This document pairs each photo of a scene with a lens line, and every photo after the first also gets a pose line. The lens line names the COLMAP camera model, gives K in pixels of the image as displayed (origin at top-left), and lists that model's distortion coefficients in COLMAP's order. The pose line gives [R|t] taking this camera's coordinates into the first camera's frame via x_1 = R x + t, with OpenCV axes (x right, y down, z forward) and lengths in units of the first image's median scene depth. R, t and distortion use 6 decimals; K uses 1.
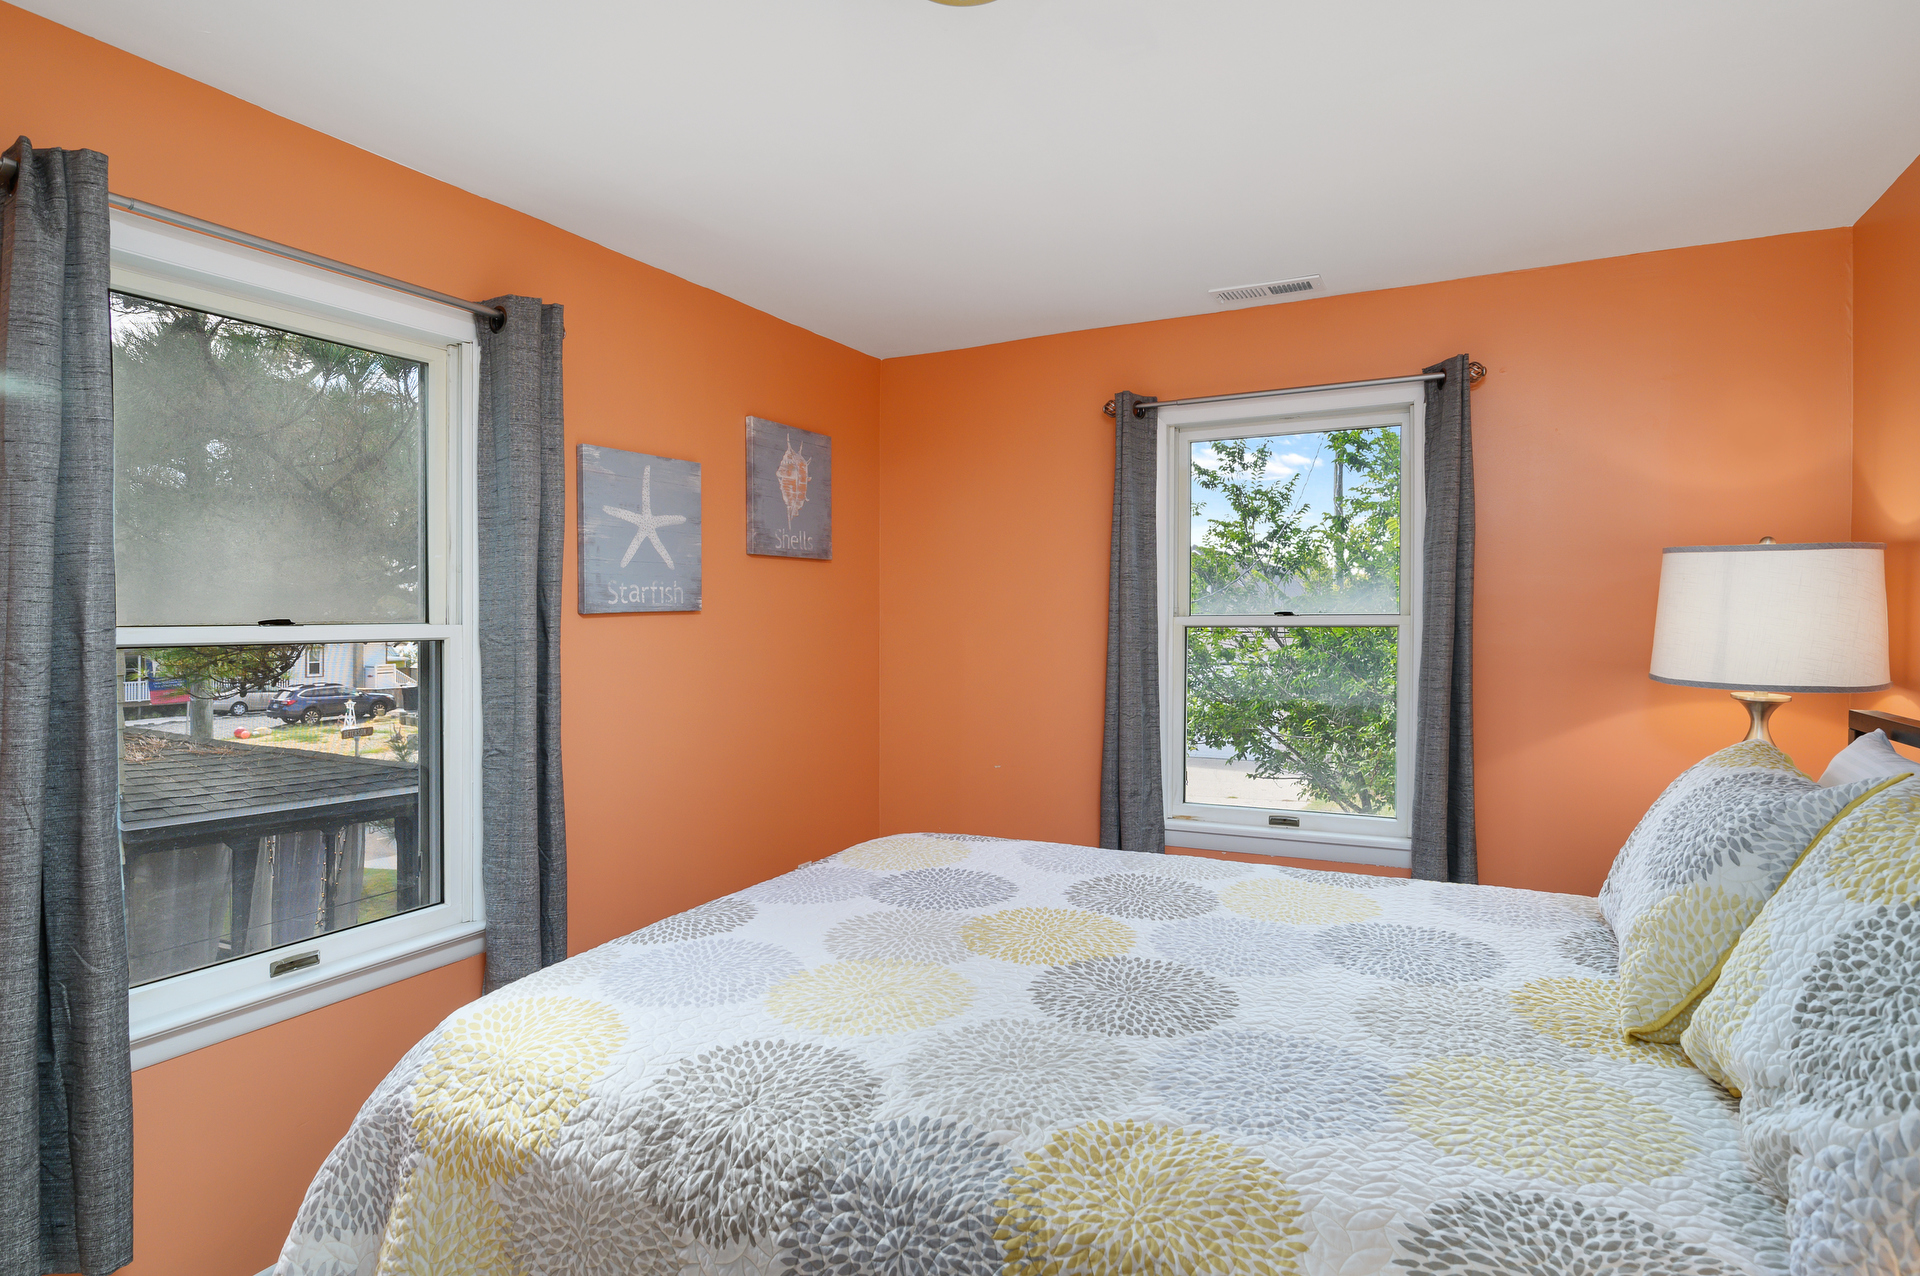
lens RADIAL K [[1018.9, 0, 966.9], [0, 1018.9, 638.6], [0, 0, 1]] dist [-0.010718, -0.000586]
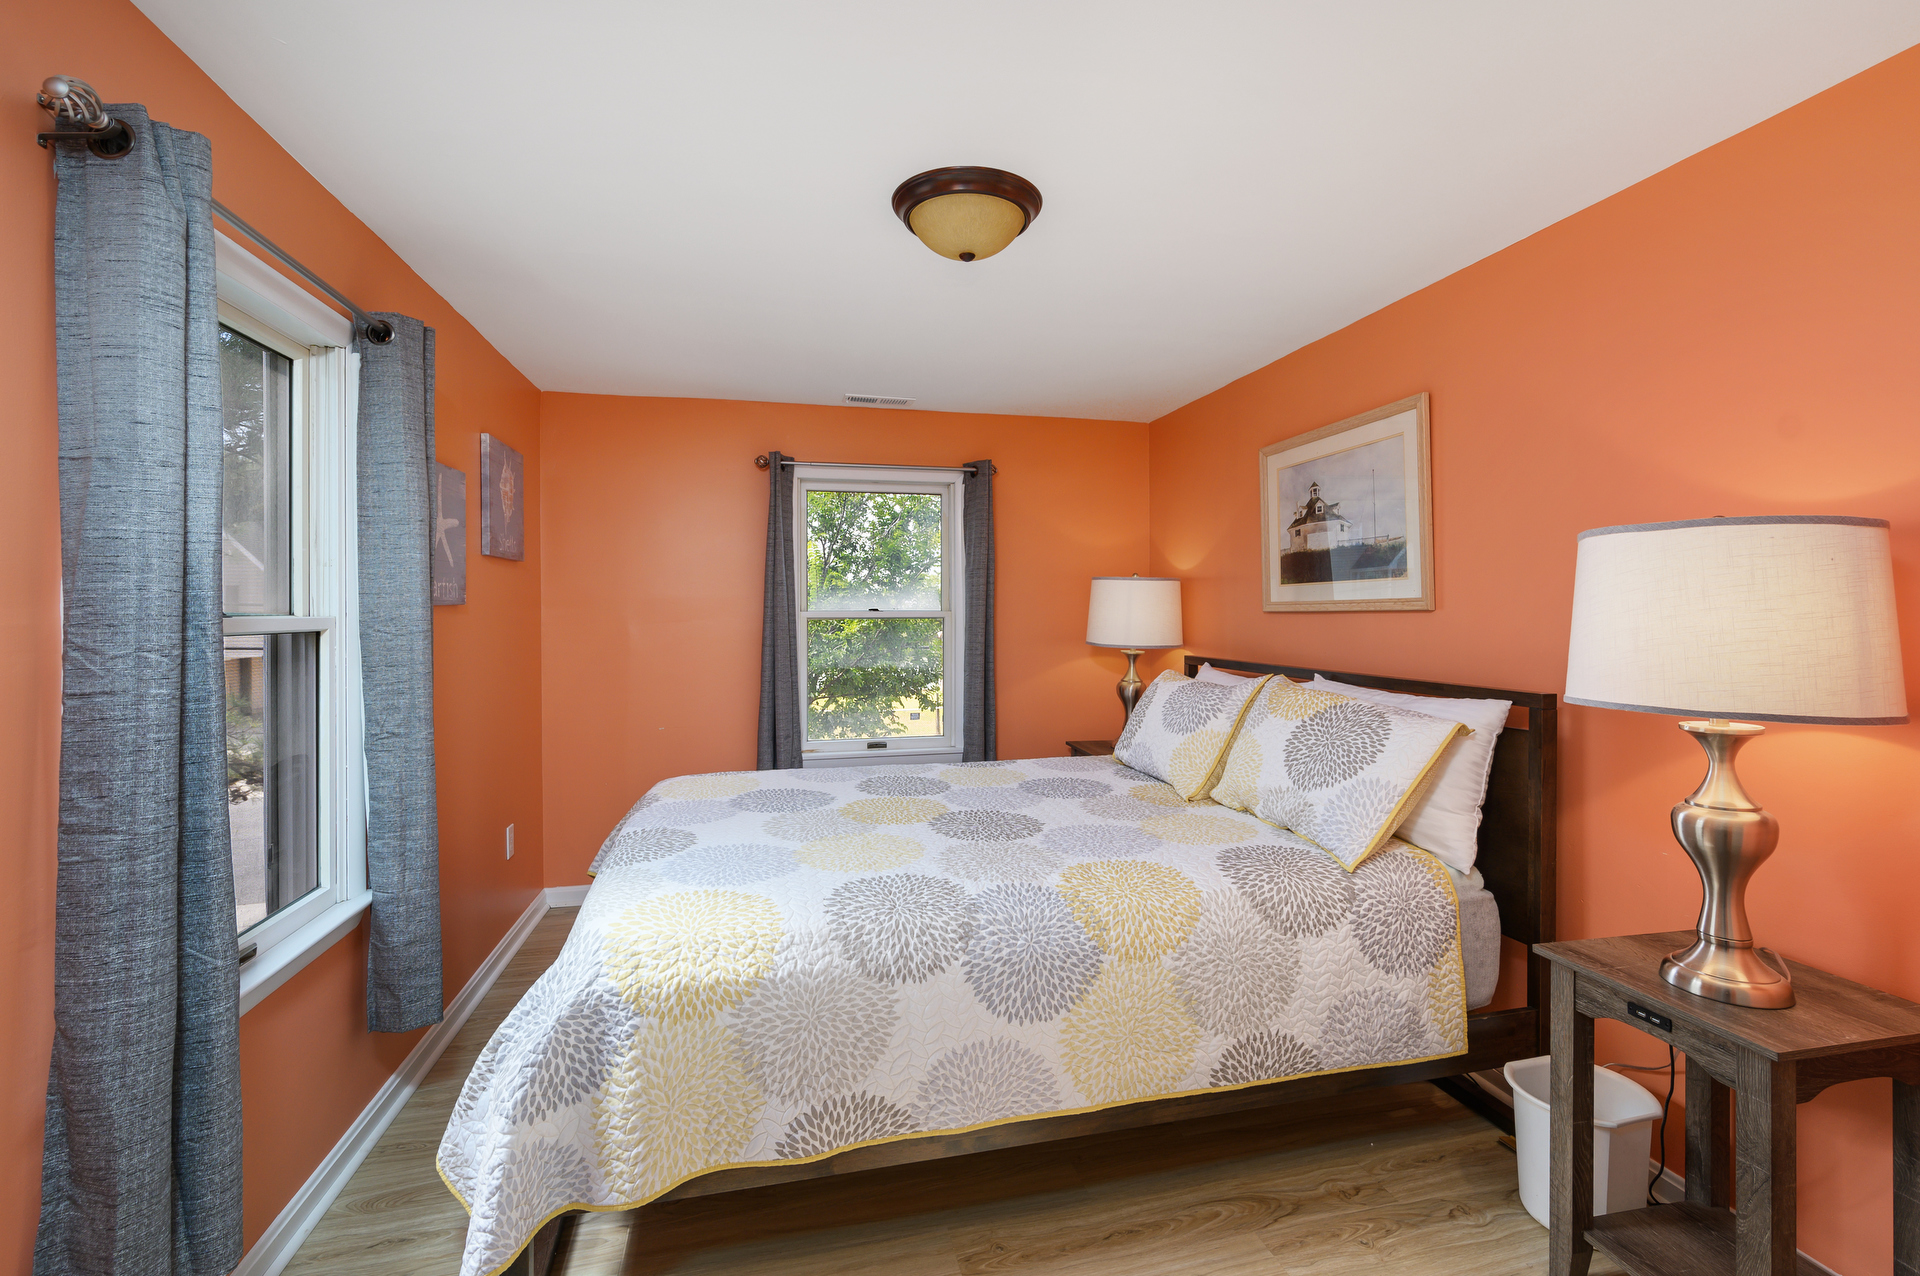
lens RADIAL K [[819.4, 0, 959.8], [0, 819.4, 622.3], [0, 0, 1]] dist [-0.004772, -0.000228]
pose [[0.776237, -0.004953, 0.630422, -0.855287], [0.010195, 0.999937, -0.004698, 0.004127], [-0.630359, 0.010074, 0.776239, -0.088378]]
